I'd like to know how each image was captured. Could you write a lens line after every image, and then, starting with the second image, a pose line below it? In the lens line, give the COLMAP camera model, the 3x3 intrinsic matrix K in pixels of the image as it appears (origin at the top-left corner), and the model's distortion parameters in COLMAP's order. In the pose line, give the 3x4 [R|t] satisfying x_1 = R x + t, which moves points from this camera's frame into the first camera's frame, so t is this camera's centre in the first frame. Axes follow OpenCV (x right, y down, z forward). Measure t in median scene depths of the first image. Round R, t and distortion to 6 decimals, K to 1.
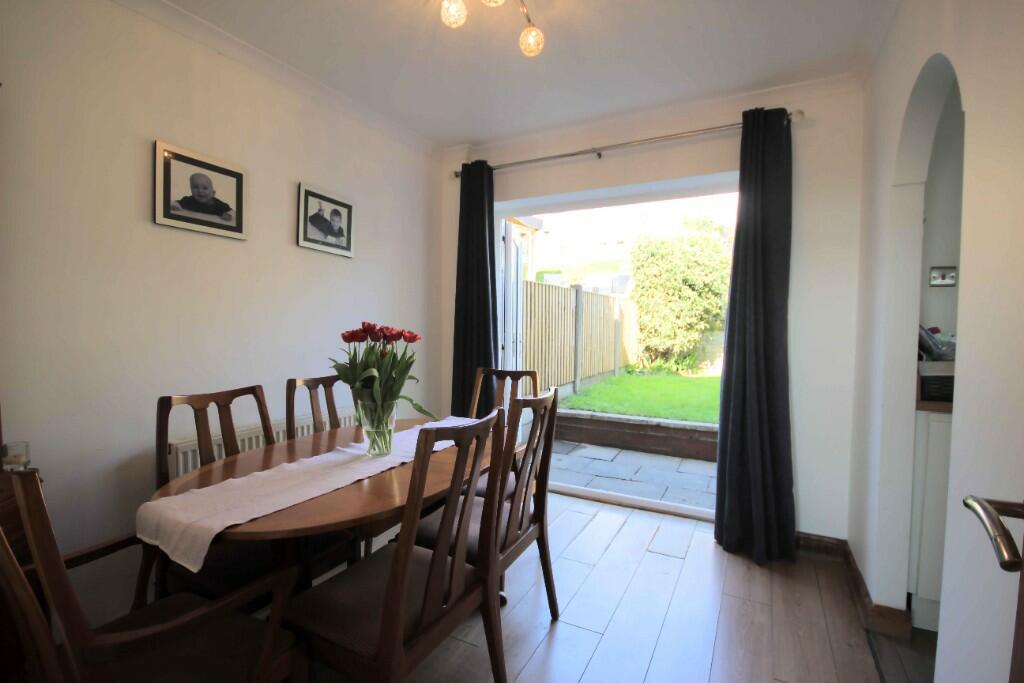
lens RADIAL K [[477.9, 0, 511.7], [0, 477.9, 340.8], [0, 0, 1]] dist [0.002122, 0.000076]
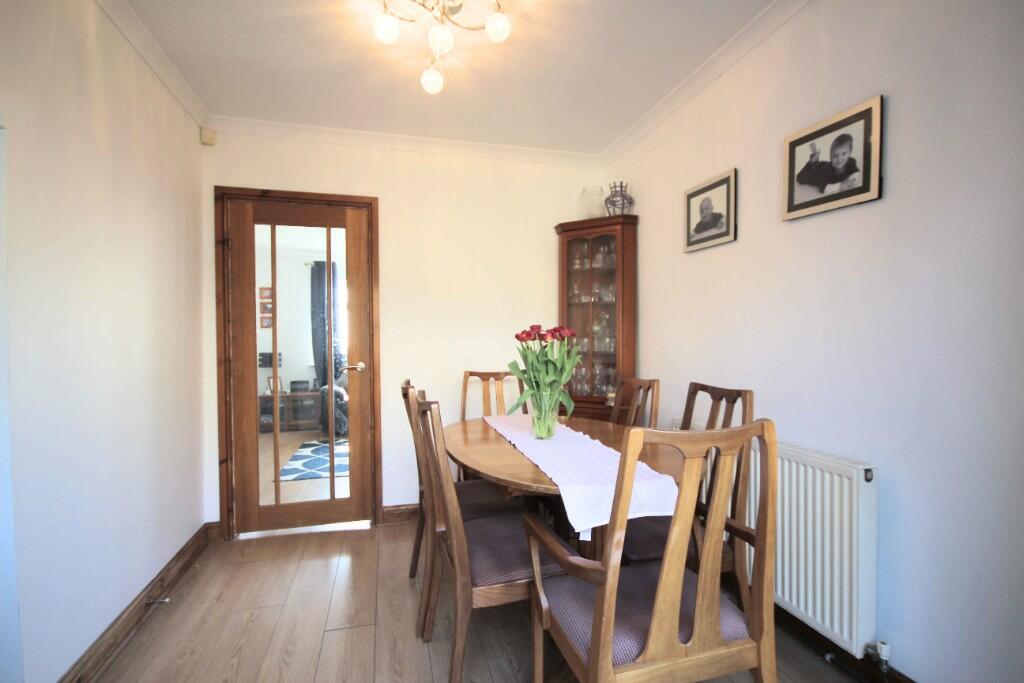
lens RADIAL K [[477.9, 0, 512.0], [0, 477.9, 340.3], [0, 0, 1]] dist [0.002122, 0.000076]
pose [[-0.735763, 0.010276, -0.677161, 0.449593], [-0.008626, 0.999662, 0.024542, -0.023951], [0.677184, 0.023899, -0.735426, 1.416428]]
